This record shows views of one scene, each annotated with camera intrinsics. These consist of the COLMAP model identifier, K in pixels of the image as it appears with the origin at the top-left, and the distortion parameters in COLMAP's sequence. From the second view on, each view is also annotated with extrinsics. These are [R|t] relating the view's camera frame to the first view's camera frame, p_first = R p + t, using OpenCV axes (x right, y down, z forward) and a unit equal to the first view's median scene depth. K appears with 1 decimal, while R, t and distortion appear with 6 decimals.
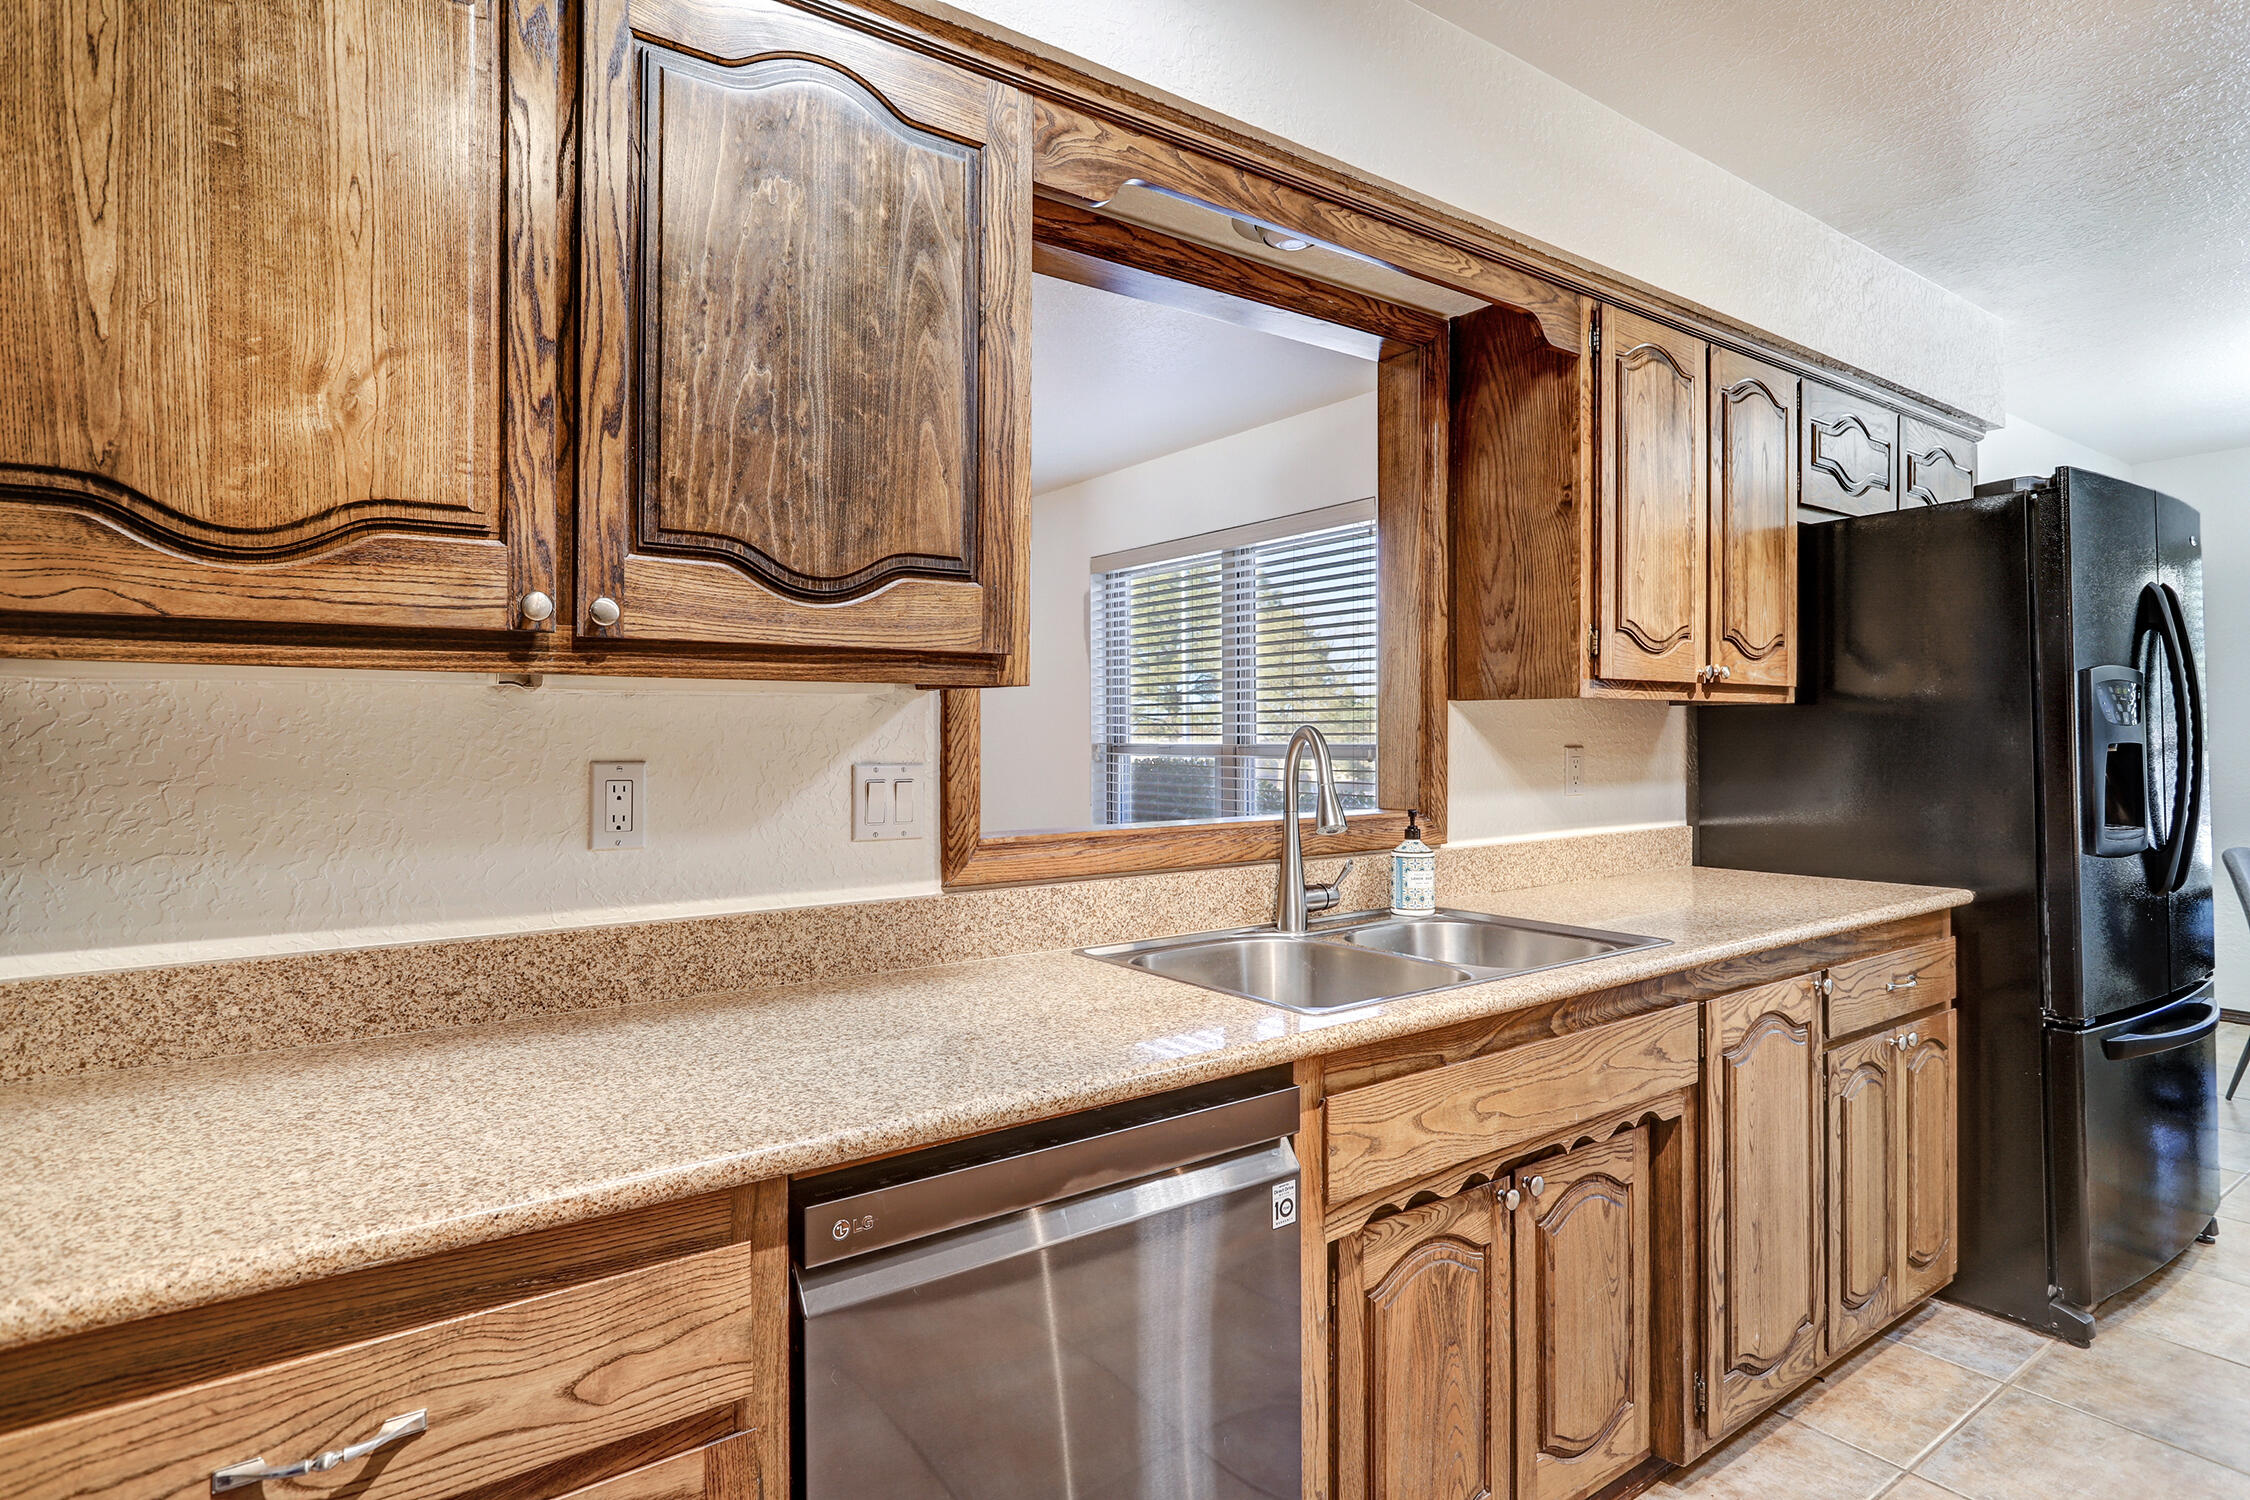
lens RADIAL K [[1210.0, 0, 1121.2], [0, 1210.0, 726.9], [0, 0, 1]] dist [-0.013354, 0.001881]
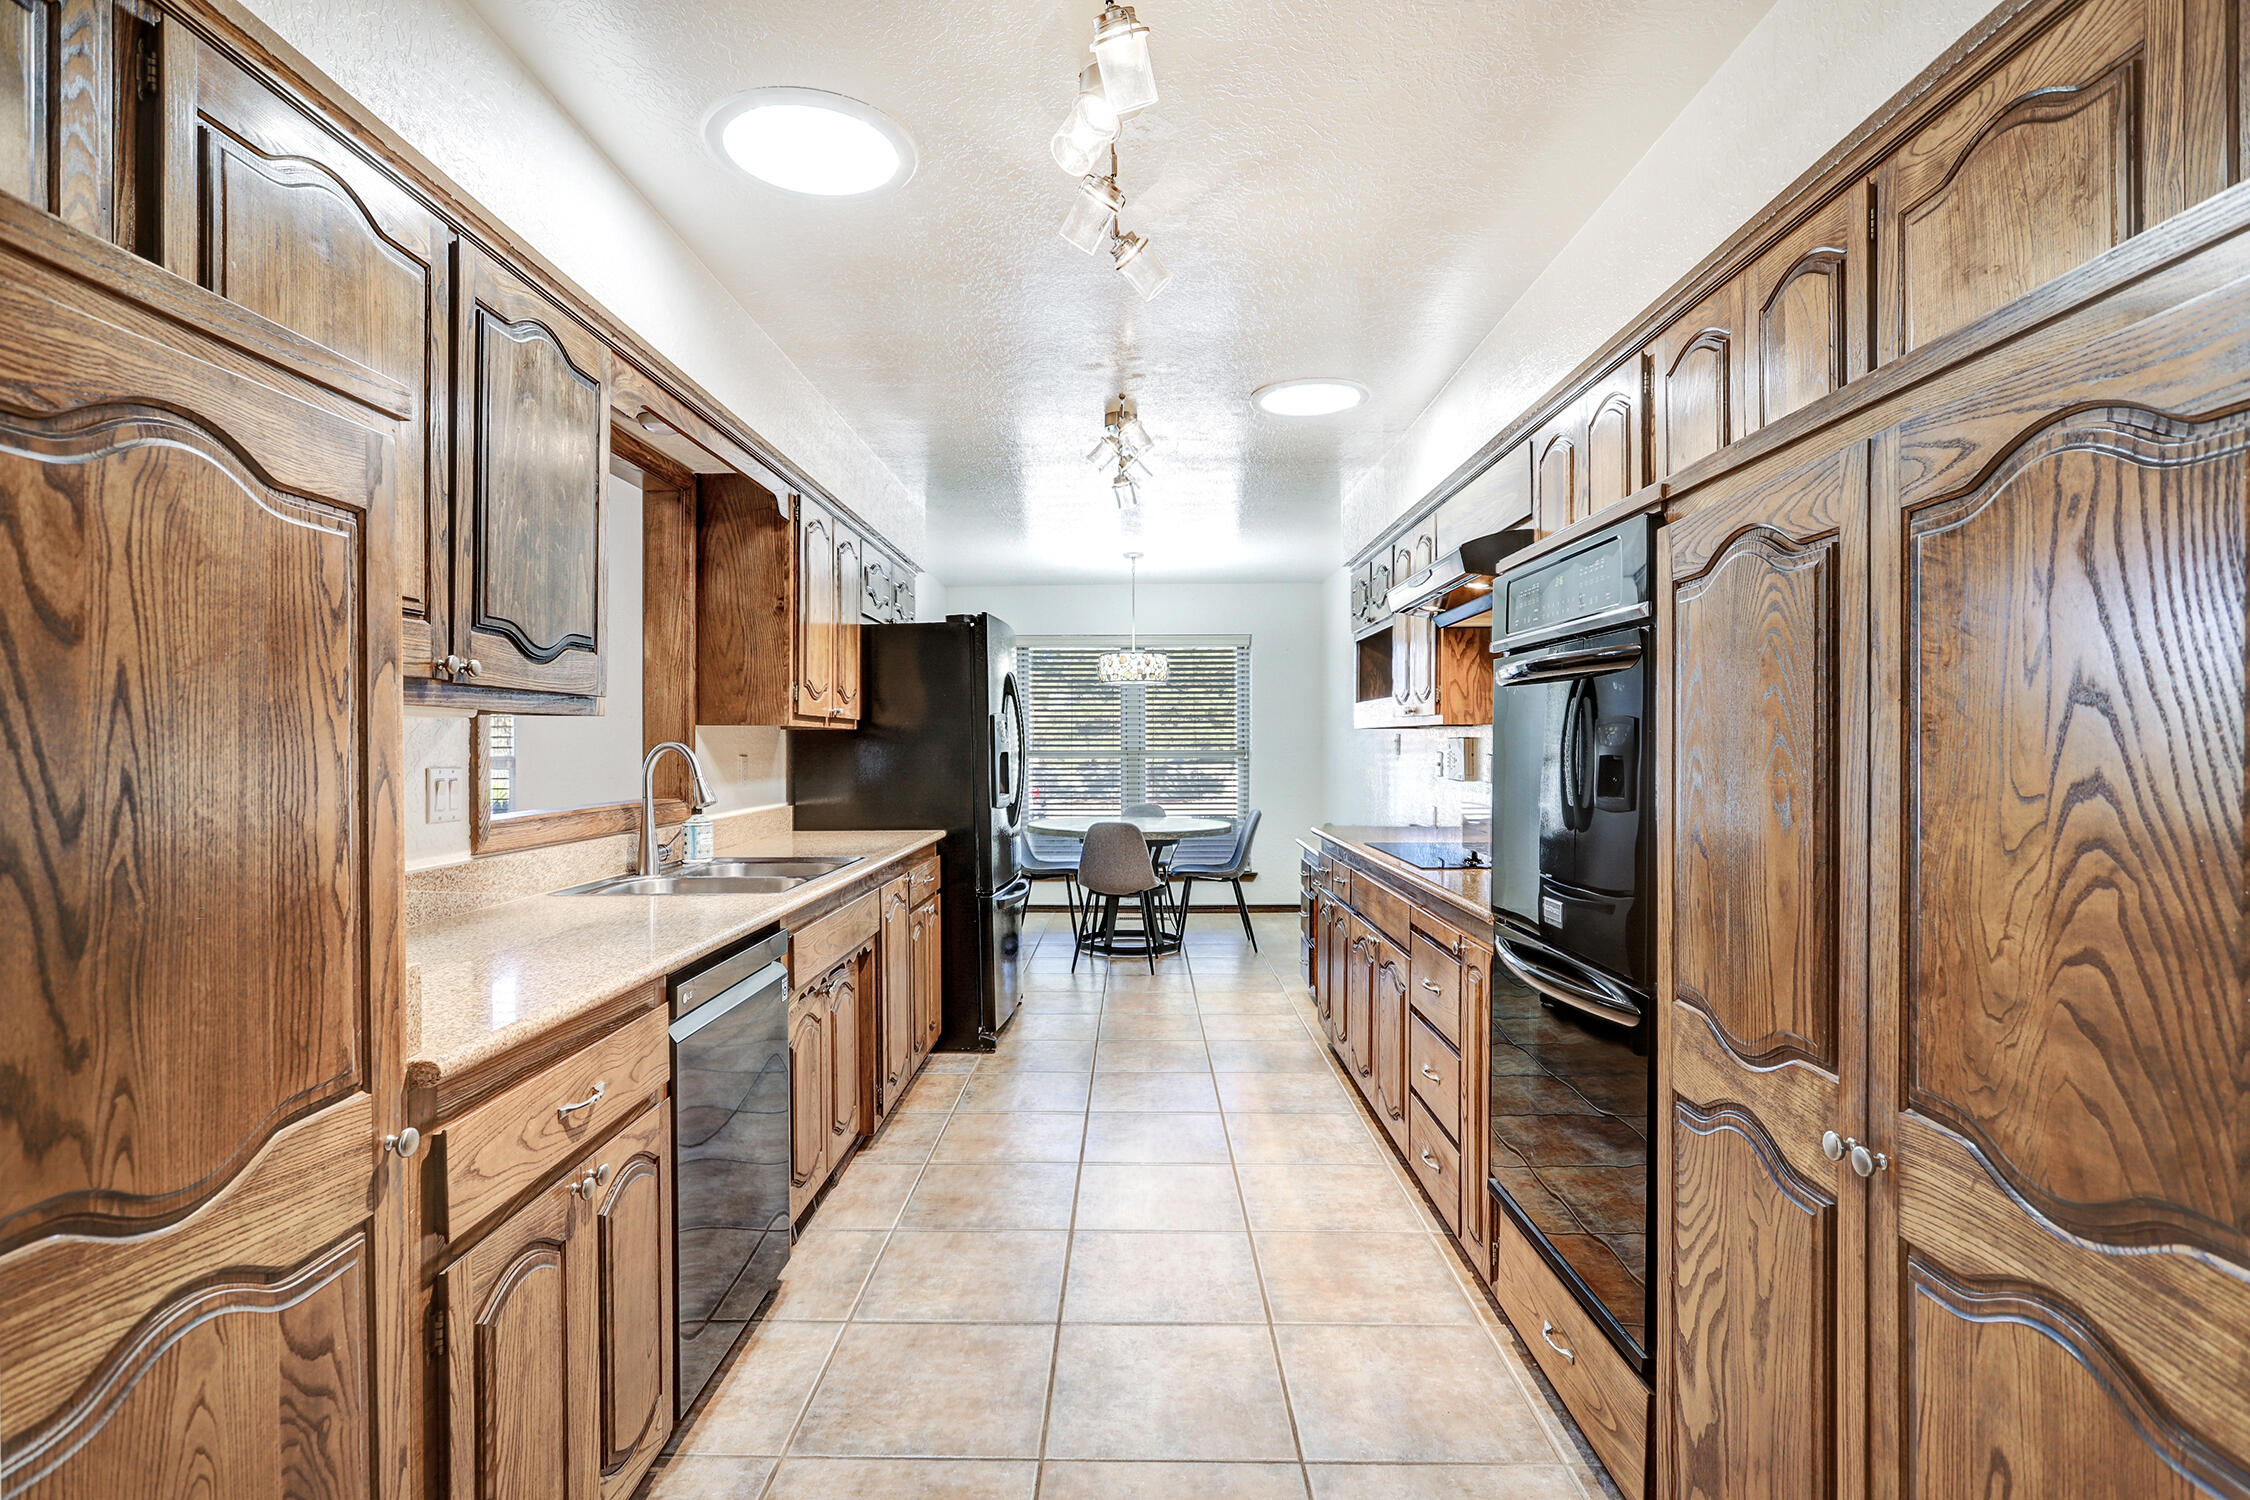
lens RADIAL K [[1062.9, 0, 1125.5], [0, 1062.9, 749.1], [0, 0, 1]] dist [-0.001630, -0.001704]
pose [[0.606879, -0.000639, 0.794794, -0.492861], [-0.004048, 0.999984, 0.003896, 0.000929], [-0.794784, -0.005582, 0.606867, -0.259159]]
